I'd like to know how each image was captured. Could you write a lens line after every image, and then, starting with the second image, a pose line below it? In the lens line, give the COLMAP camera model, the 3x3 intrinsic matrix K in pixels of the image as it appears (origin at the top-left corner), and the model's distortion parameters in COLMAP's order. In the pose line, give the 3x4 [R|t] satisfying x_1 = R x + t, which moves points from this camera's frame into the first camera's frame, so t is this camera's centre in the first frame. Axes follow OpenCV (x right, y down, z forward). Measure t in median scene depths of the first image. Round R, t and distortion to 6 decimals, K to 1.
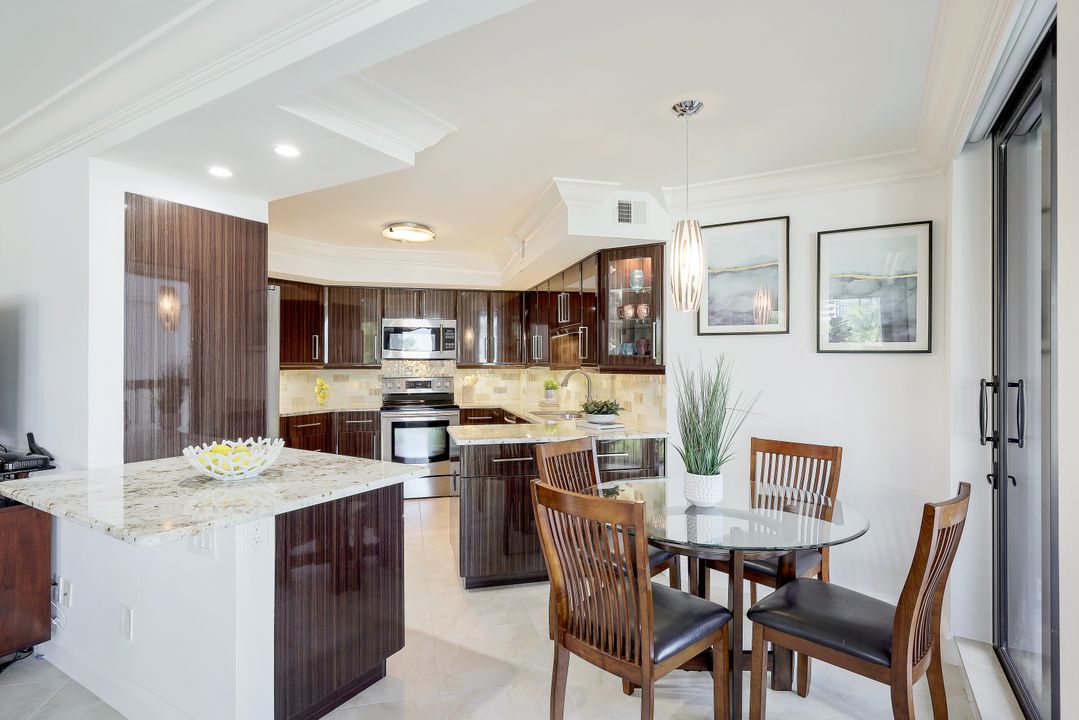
lens RADIAL K [[535.3, 0, 539.5], [0, 535.3, 360.0], [0, 0, 1]] dist [0.002933, 0.000546]
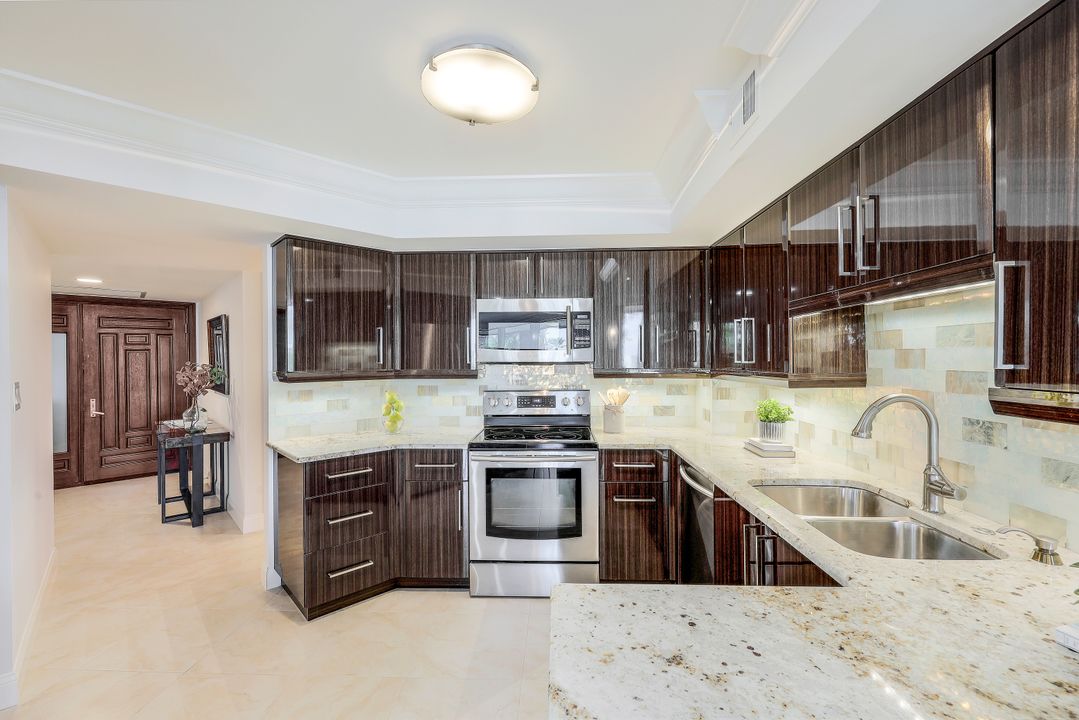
lens RADIAL K [[449.0, 0, 539.5], [0, 449.0, 360.0], [0, 0, 1]] dist [-0.000200, -0.000054]
pose [[0.958560, -0.002962, -0.284875, -0.073853], [0.005229, 0.999960, 0.007196, -0.009646], [0.284843, -0.008387, 0.958538, 0.531261]]
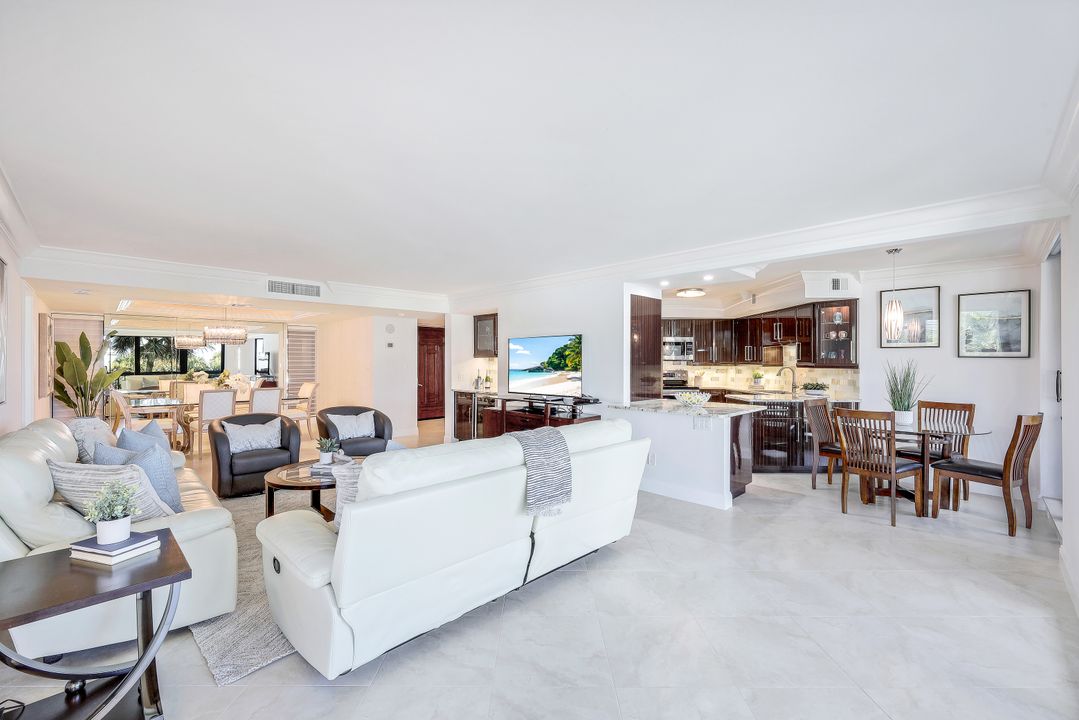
lens RADIAL K [[435.9, 0, 539.5], [0, 435.9, 360.0], [0, 0, 1]] dist [-0.000084, -0.000034]
pose [[0.969631, 0.000370, -0.244572, -0.313868], [-0.000402, 1.000000, -0.000080, -0.002075], [0.244572, 0.000176, 0.969631, -0.499290]]
